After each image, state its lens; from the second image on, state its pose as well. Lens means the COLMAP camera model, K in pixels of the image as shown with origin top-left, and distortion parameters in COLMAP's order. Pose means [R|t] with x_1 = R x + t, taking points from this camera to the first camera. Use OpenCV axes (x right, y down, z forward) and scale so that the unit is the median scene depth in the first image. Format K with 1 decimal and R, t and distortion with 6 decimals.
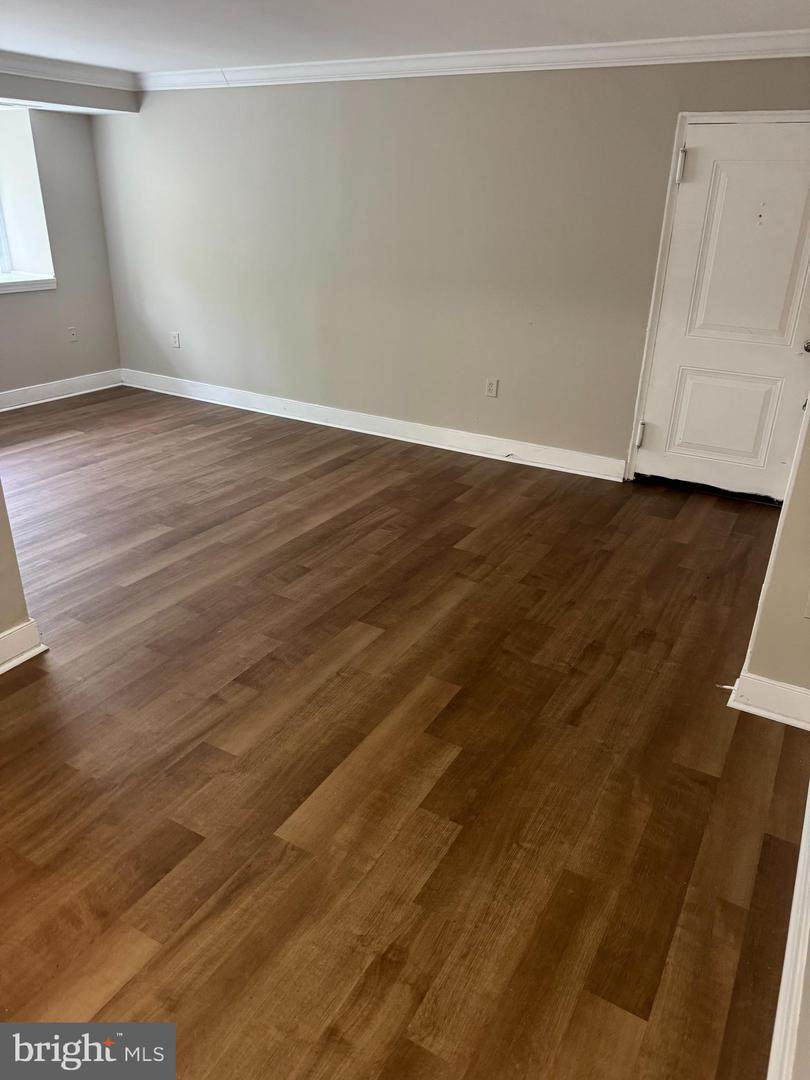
lens RADIAL K [[765.1, 0, 405.1], [0, 765.1, 540.4], [0, 0, 1]] dist [0.054075, -0.003715]
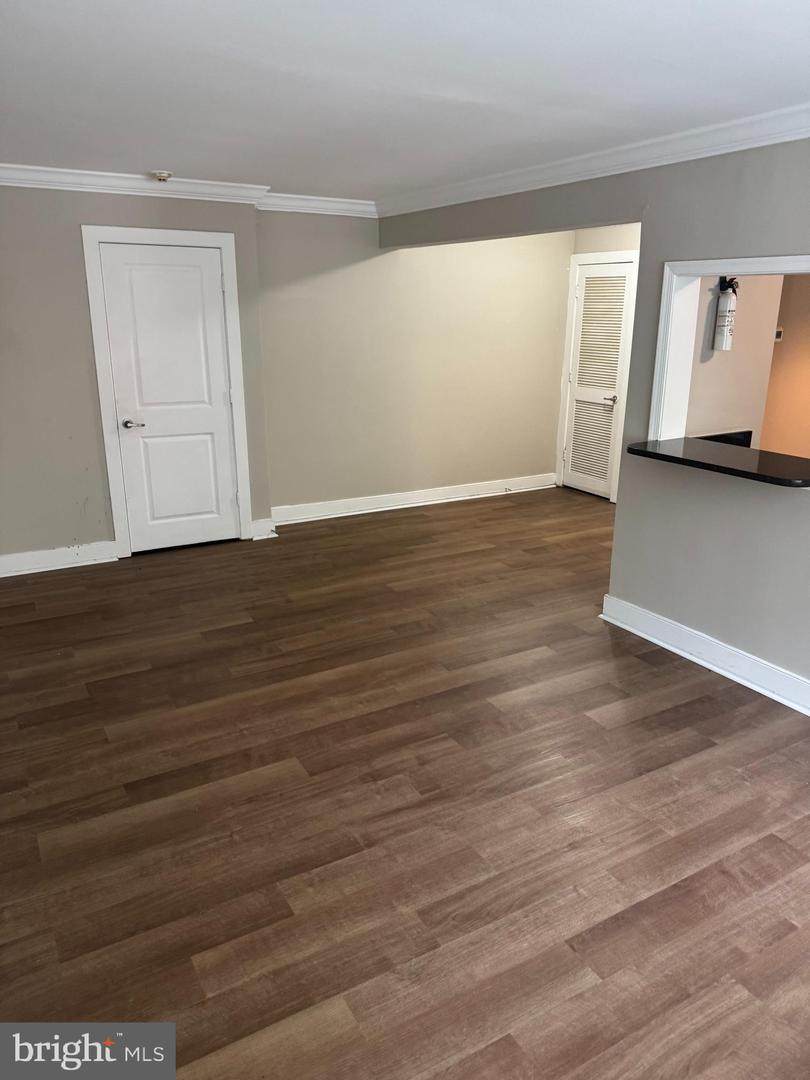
lens RADIAL K [[765.1, 0, 405.7], [0, 765.1, 540.7], [0, 0, 1]] dist [0.054075, -0.003715]
pose [[-0.868031, -0.182486, 0.461759, -0.648429], [0.168414, 0.766660, 0.619572, -0.767599], [-0.467075, 0.615574, -0.634751, 1.638697]]
